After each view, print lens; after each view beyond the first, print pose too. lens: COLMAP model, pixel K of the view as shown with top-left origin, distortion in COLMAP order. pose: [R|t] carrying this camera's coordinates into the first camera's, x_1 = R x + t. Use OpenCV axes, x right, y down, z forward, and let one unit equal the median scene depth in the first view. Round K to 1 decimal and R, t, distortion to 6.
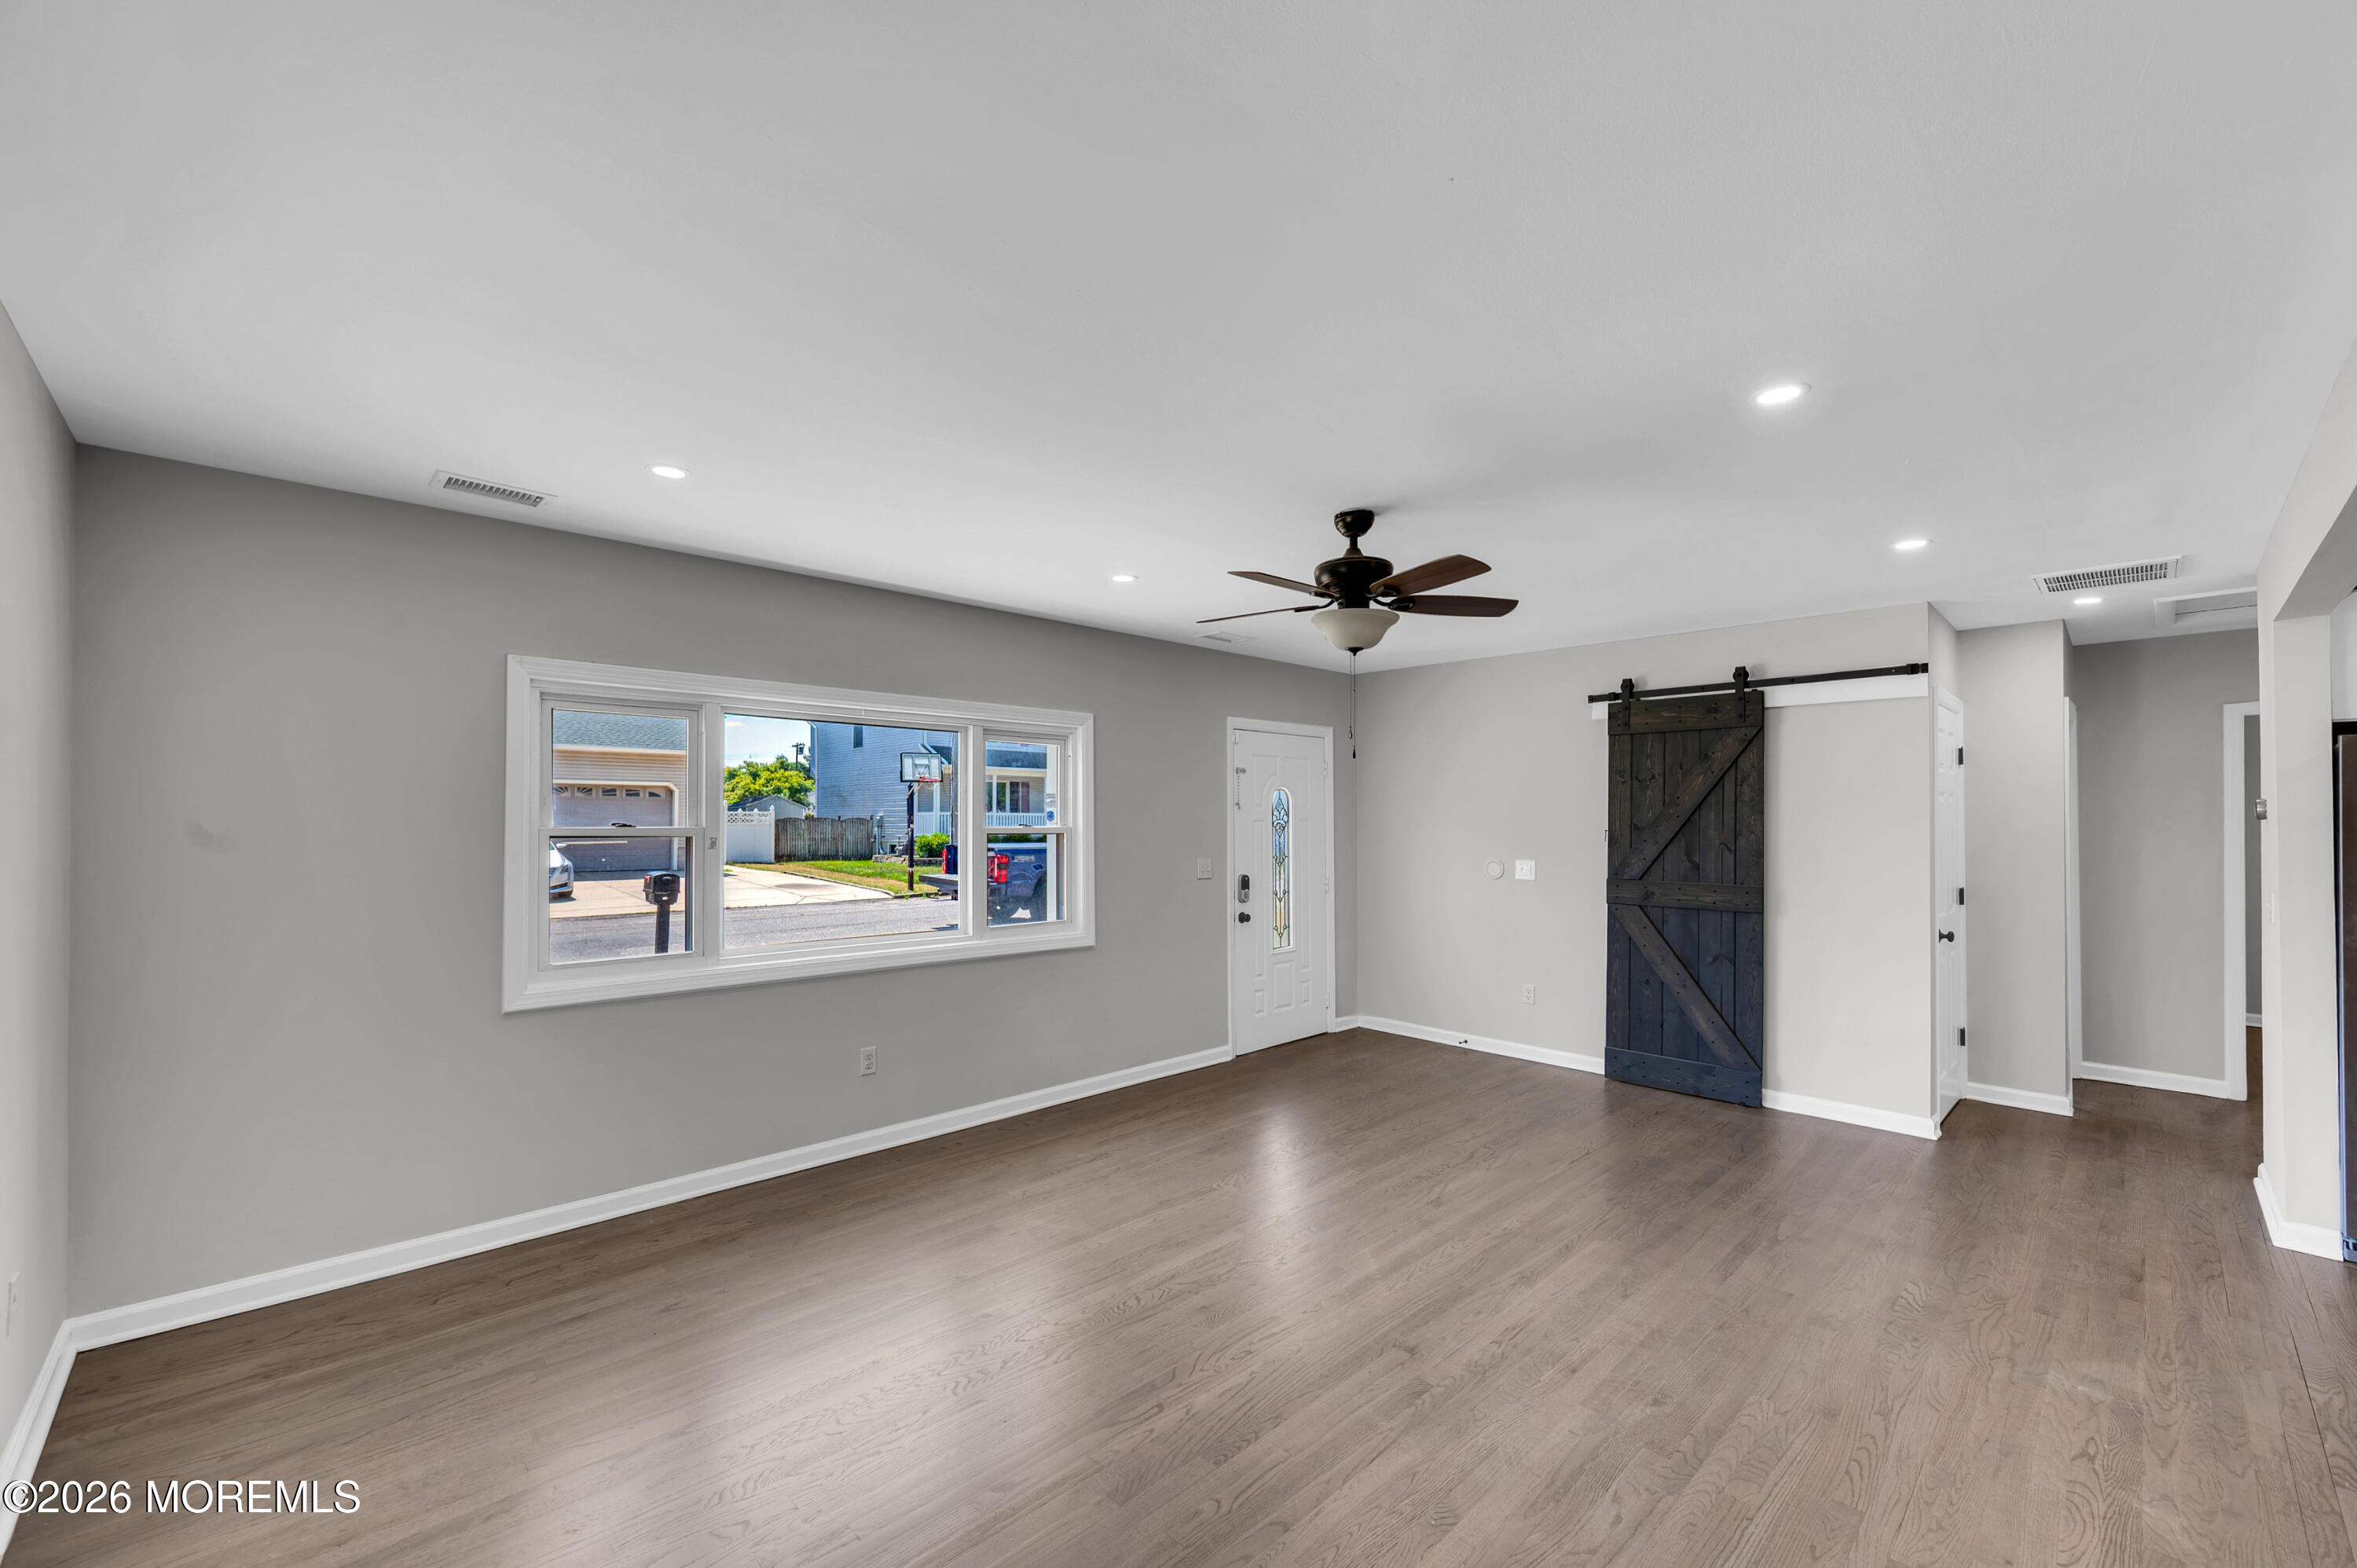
lens RADIAL K [[937.0, 0, 1163.5], [0, 937.0, 818.0], [0, 0, 1]] dist [0.002308, 0.000141]
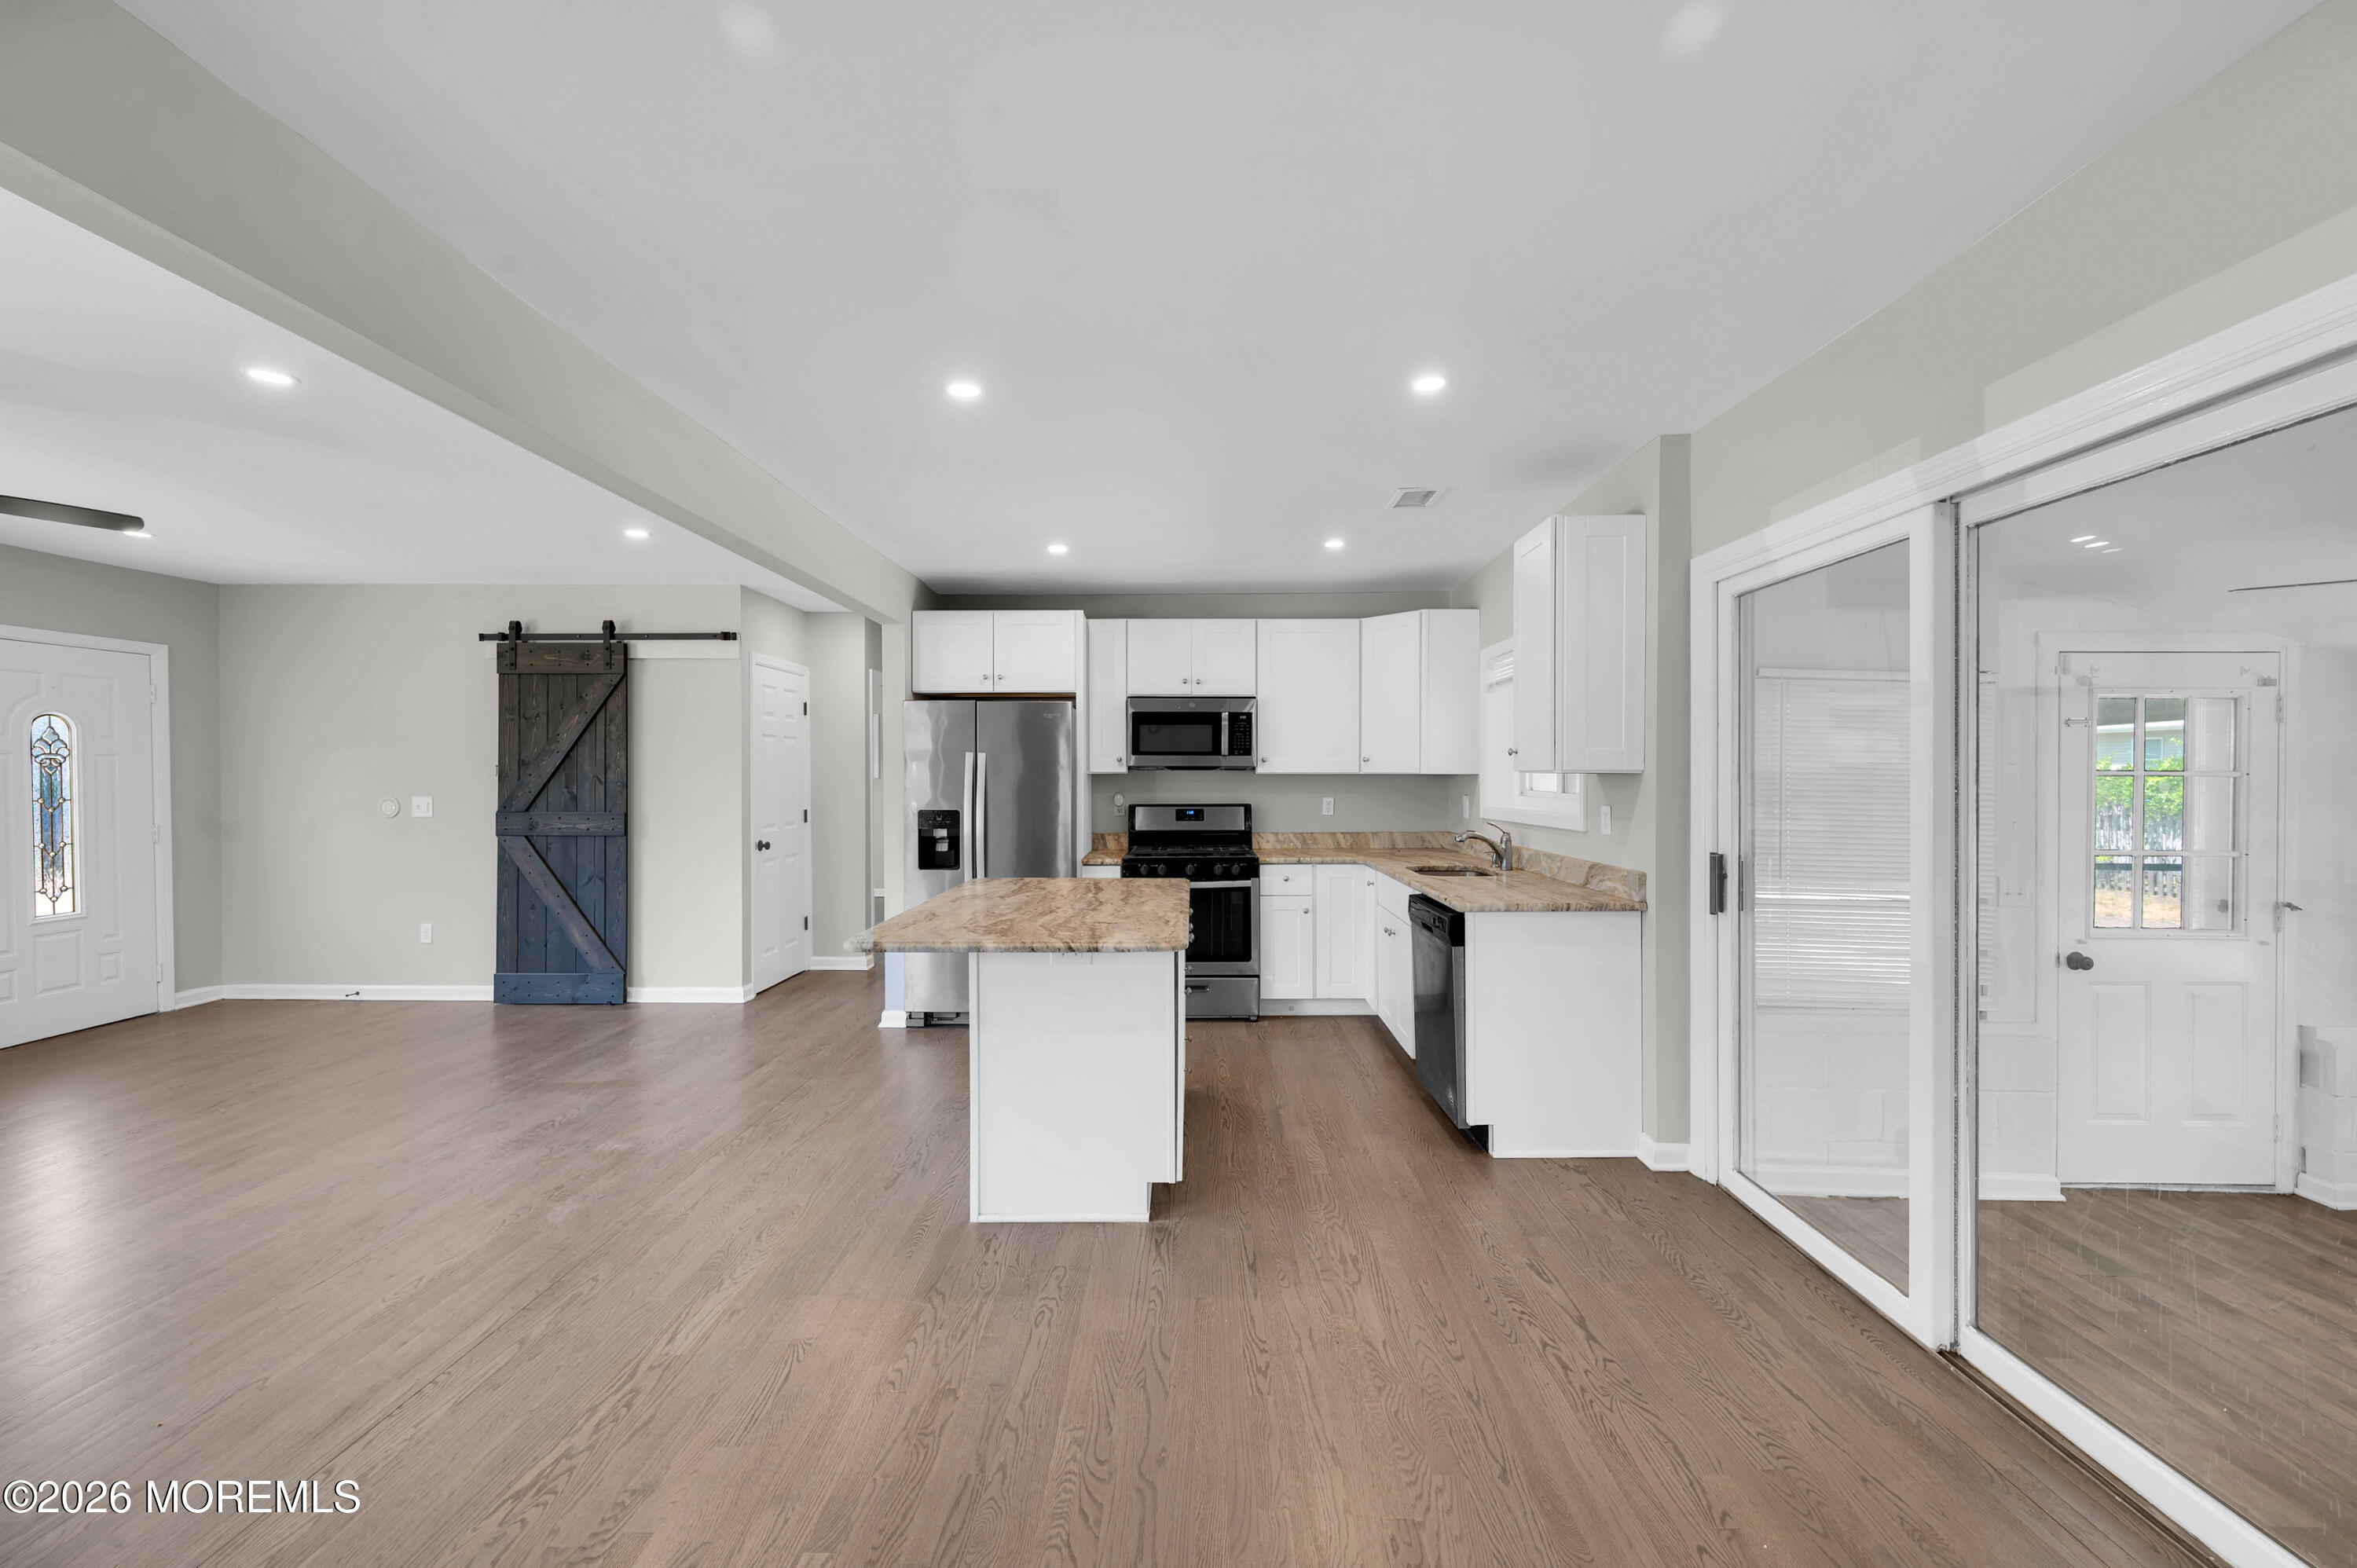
lens RADIAL K [[949.2, 0, 1190.7], [0, 949.2, 781.2], [0, 0, 1]] dist [0.002356, -0.000330]
pose [[0.698524, -0.007900, 0.715543, 0.273234], [-0.001750, 0.999917, 0.012748, 0.016902], [-0.715584, -0.010157, 0.698453, -0.301448]]
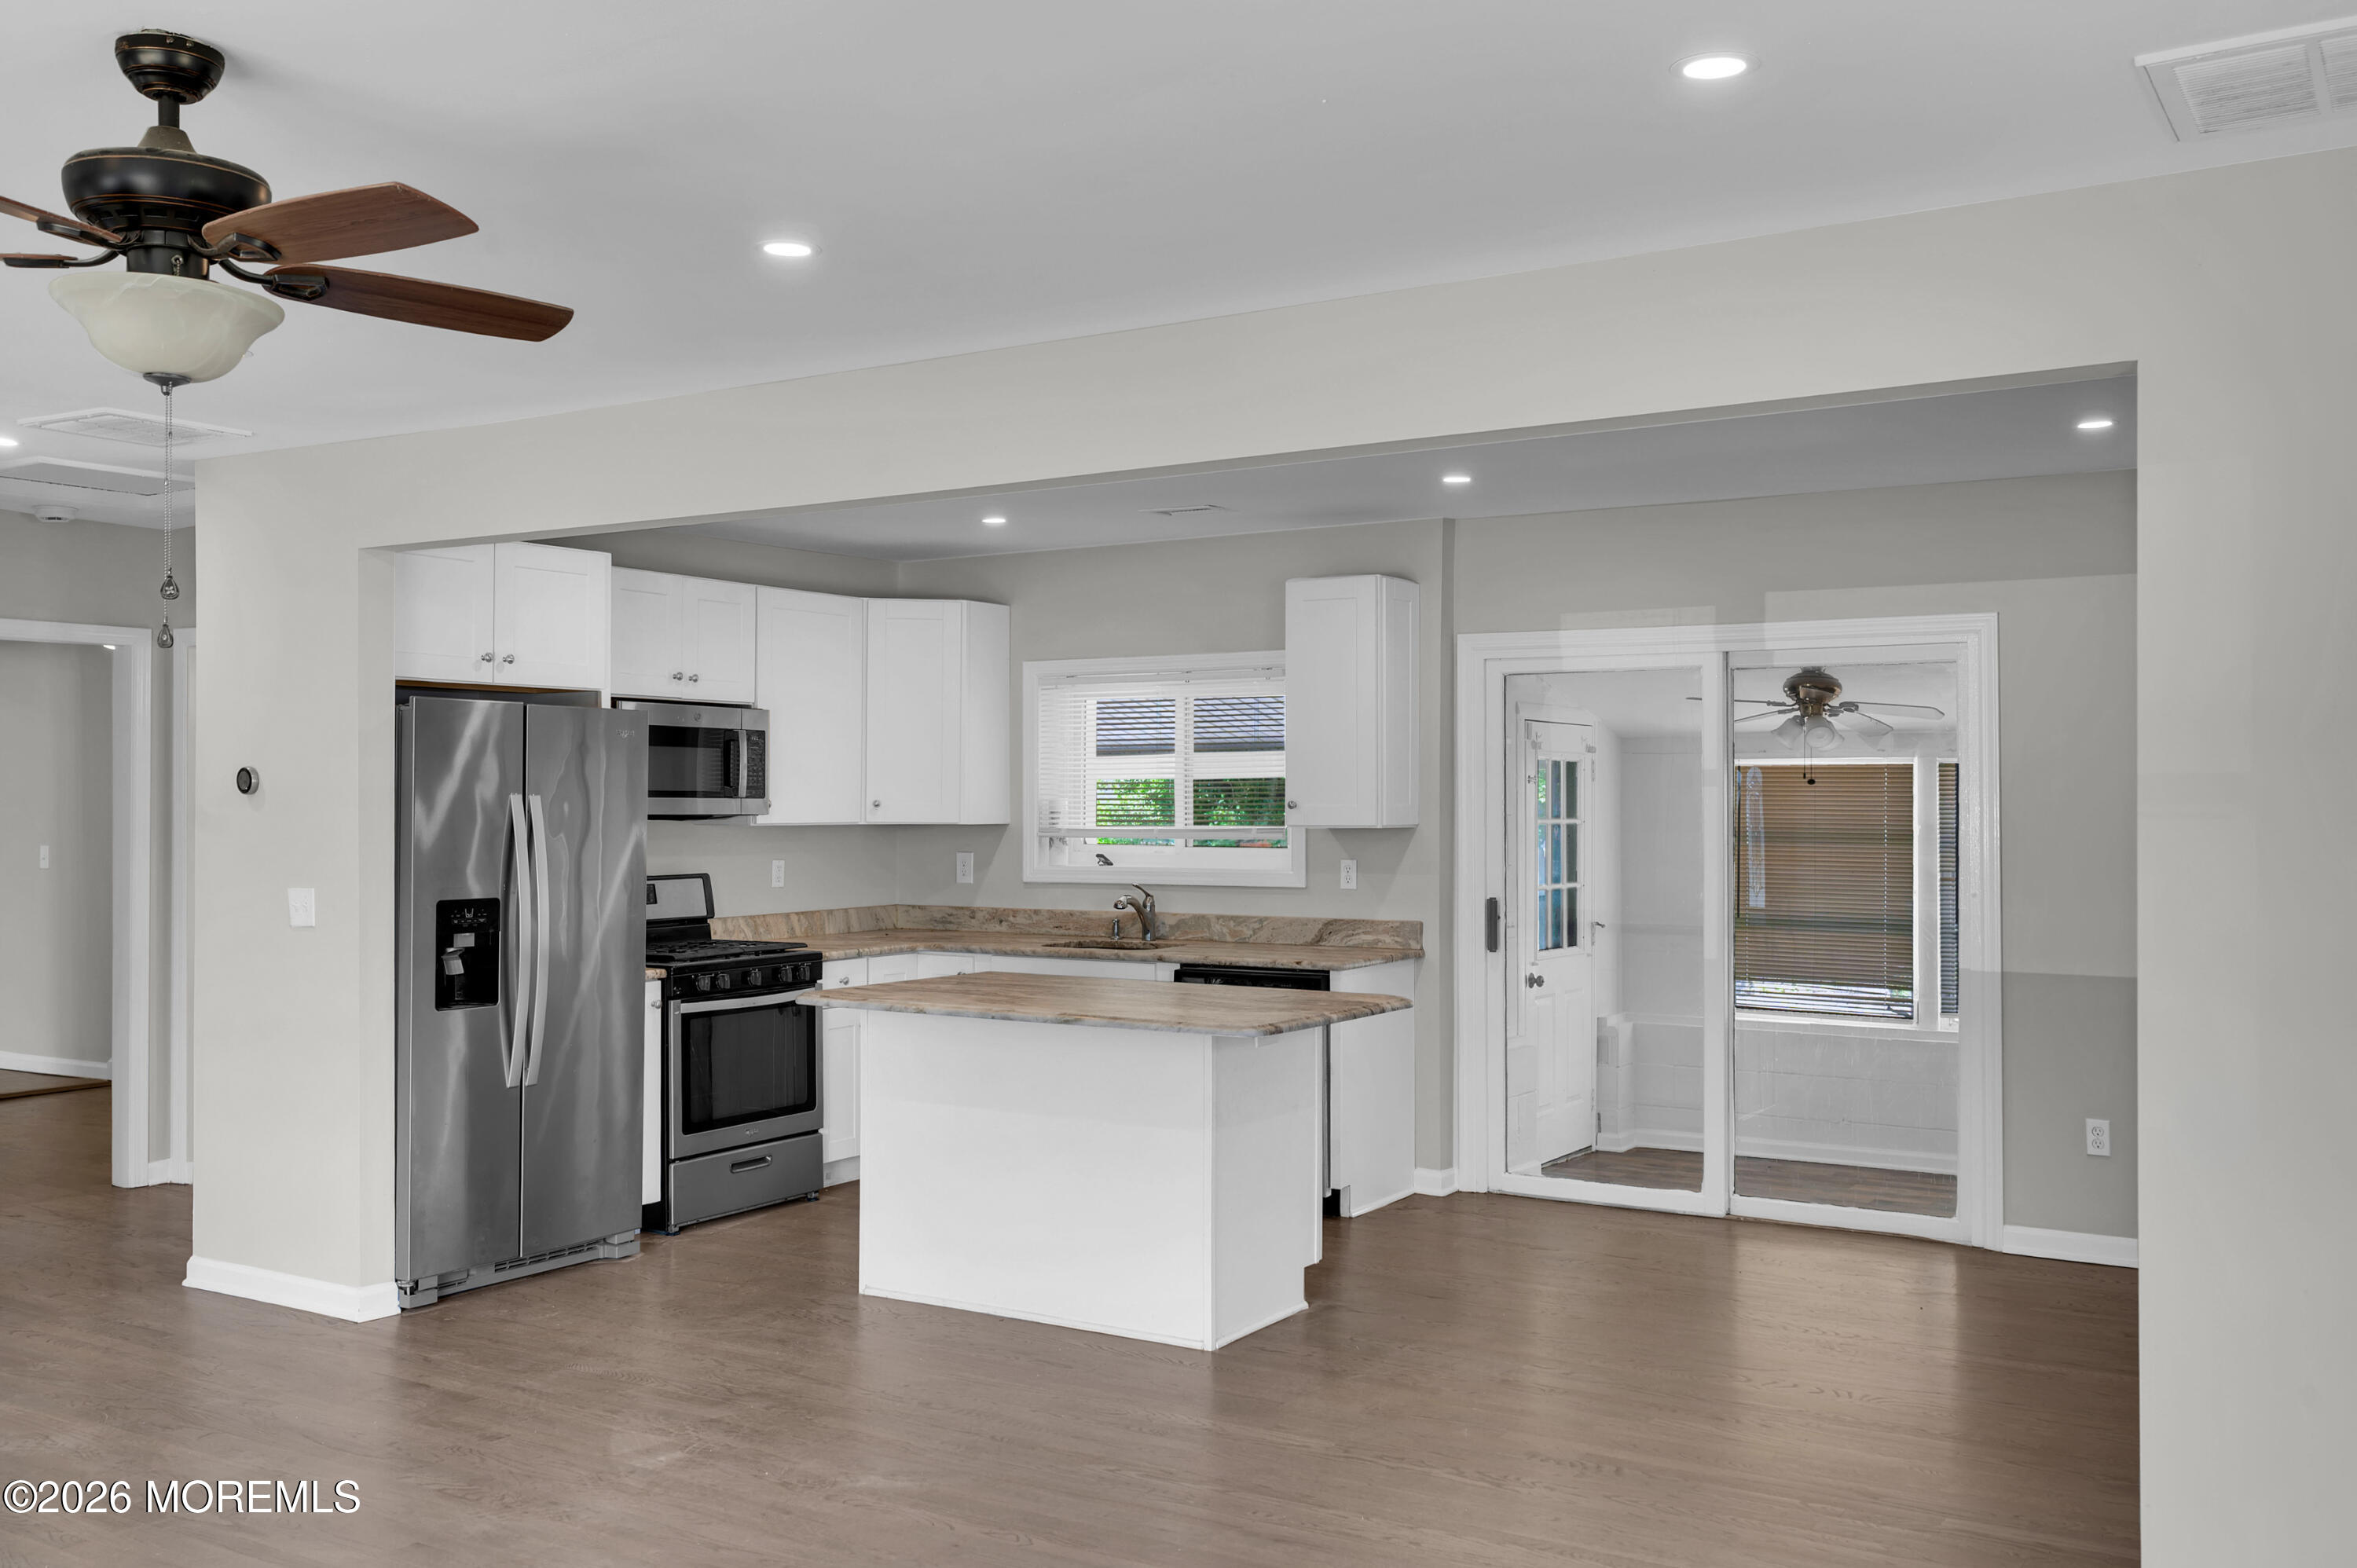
lens RADIAL K [[2072.9, 0, 1292.3], [0, 2072.9, 725.1], [0, 0, 1]] dist [-0.004629, -0.001912]
pose [[-0.290241, 0.030077, 0.956481, -0.490375], [-0.009434, 0.999367, -0.034288, -0.003874], [-0.956907, -0.018976, -0.289774, 0.480284]]
